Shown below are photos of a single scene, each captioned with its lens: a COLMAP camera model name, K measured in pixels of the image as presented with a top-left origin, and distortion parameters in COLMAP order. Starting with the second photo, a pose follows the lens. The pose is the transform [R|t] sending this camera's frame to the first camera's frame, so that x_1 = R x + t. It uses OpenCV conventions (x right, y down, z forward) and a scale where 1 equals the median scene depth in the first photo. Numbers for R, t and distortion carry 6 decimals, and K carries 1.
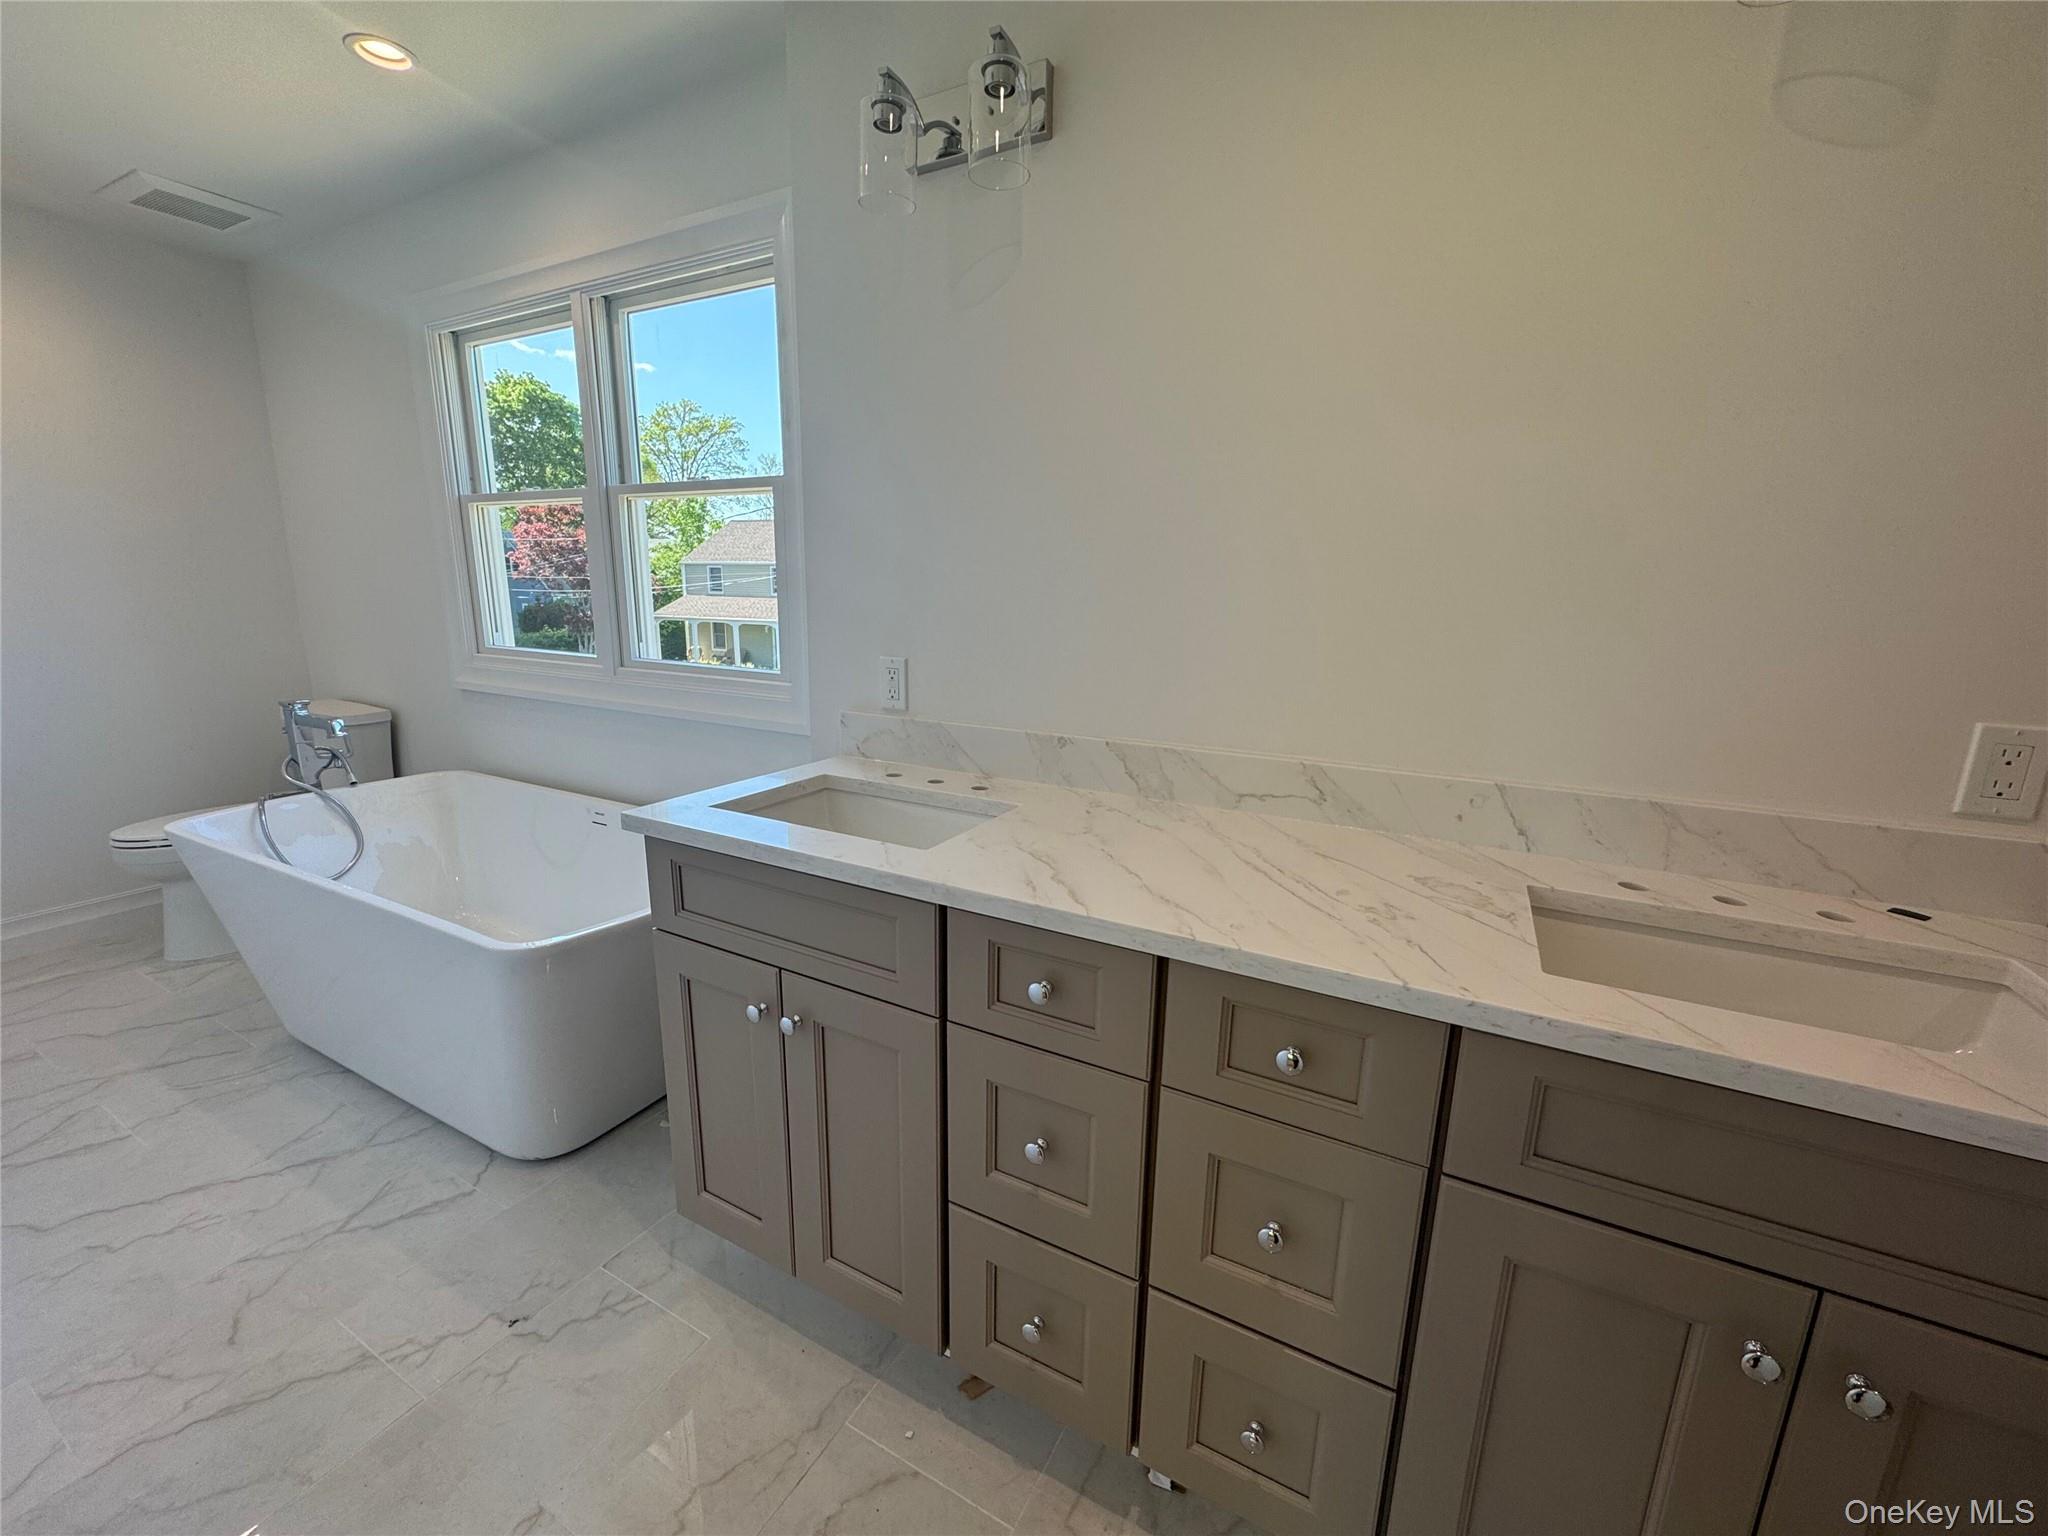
lens RADIAL K [[810.6, 0, 1023.0], [0, 810.6, 763.5], [0, 0, 1]] dist [-0.005469, 0.001048]
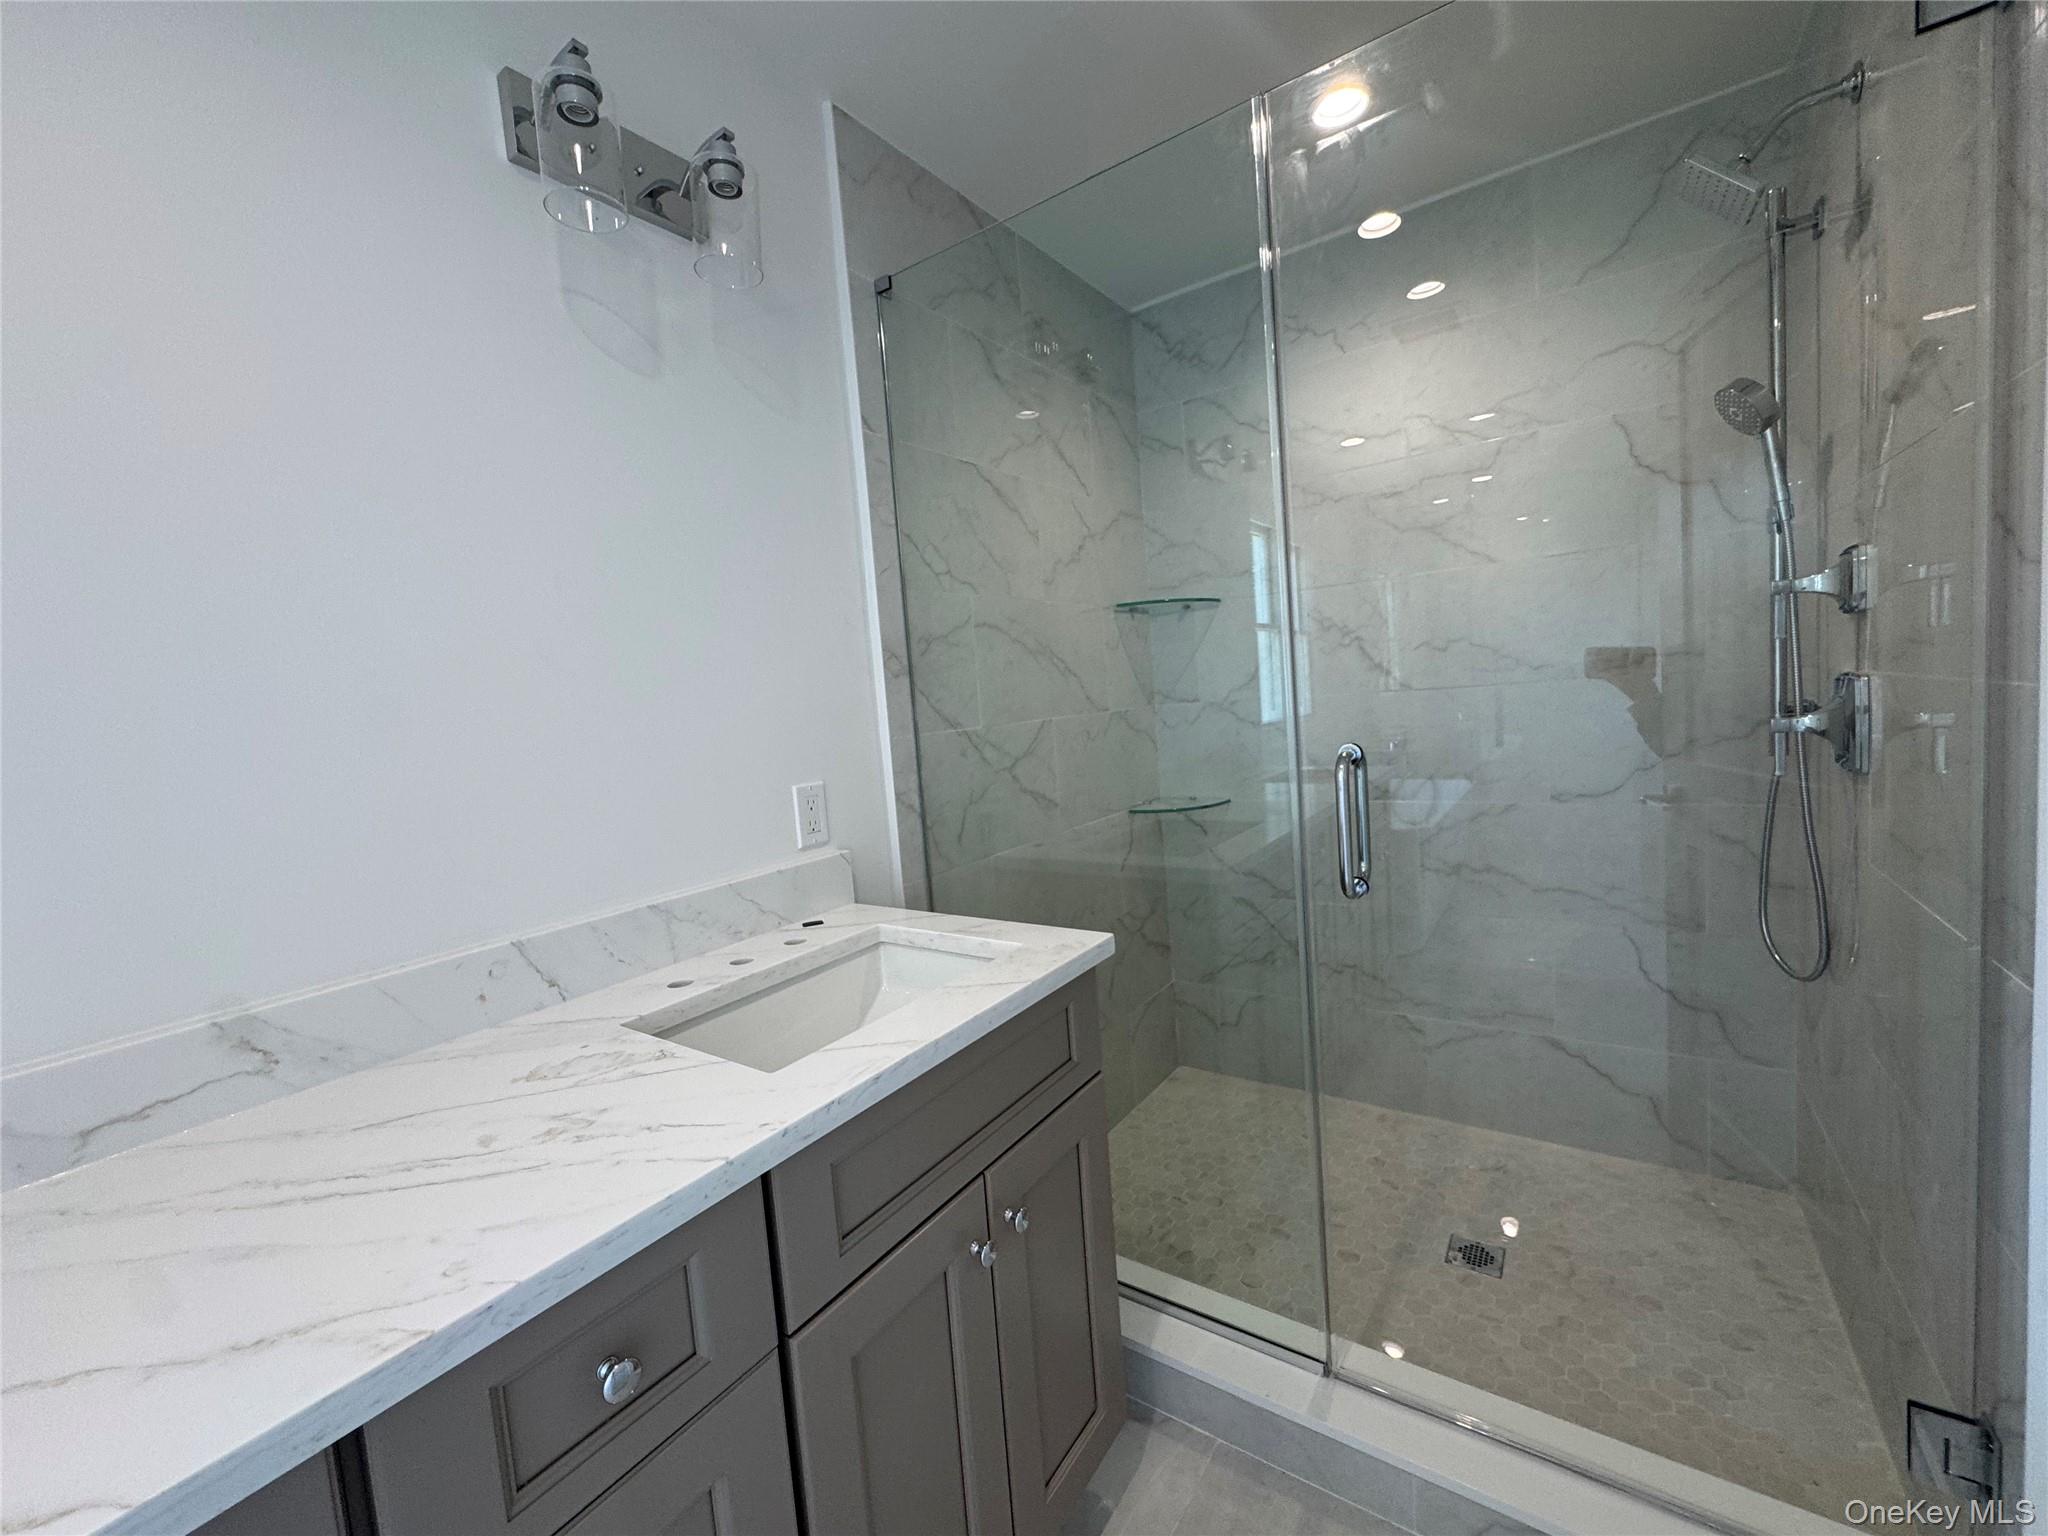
lens RADIAL K [[810.6, 0, 1023.9], [0, 810.6, 769.4], [0, 0, 1]] dist [-0.005469, 0.001048]
pose [[0.121303, -0.115751, 0.985844, -0.211464], [0.292210, 0.953331, 0.075979, -0.068090], [-0.948630, 0.278857, 0.149465, 0.364344]]
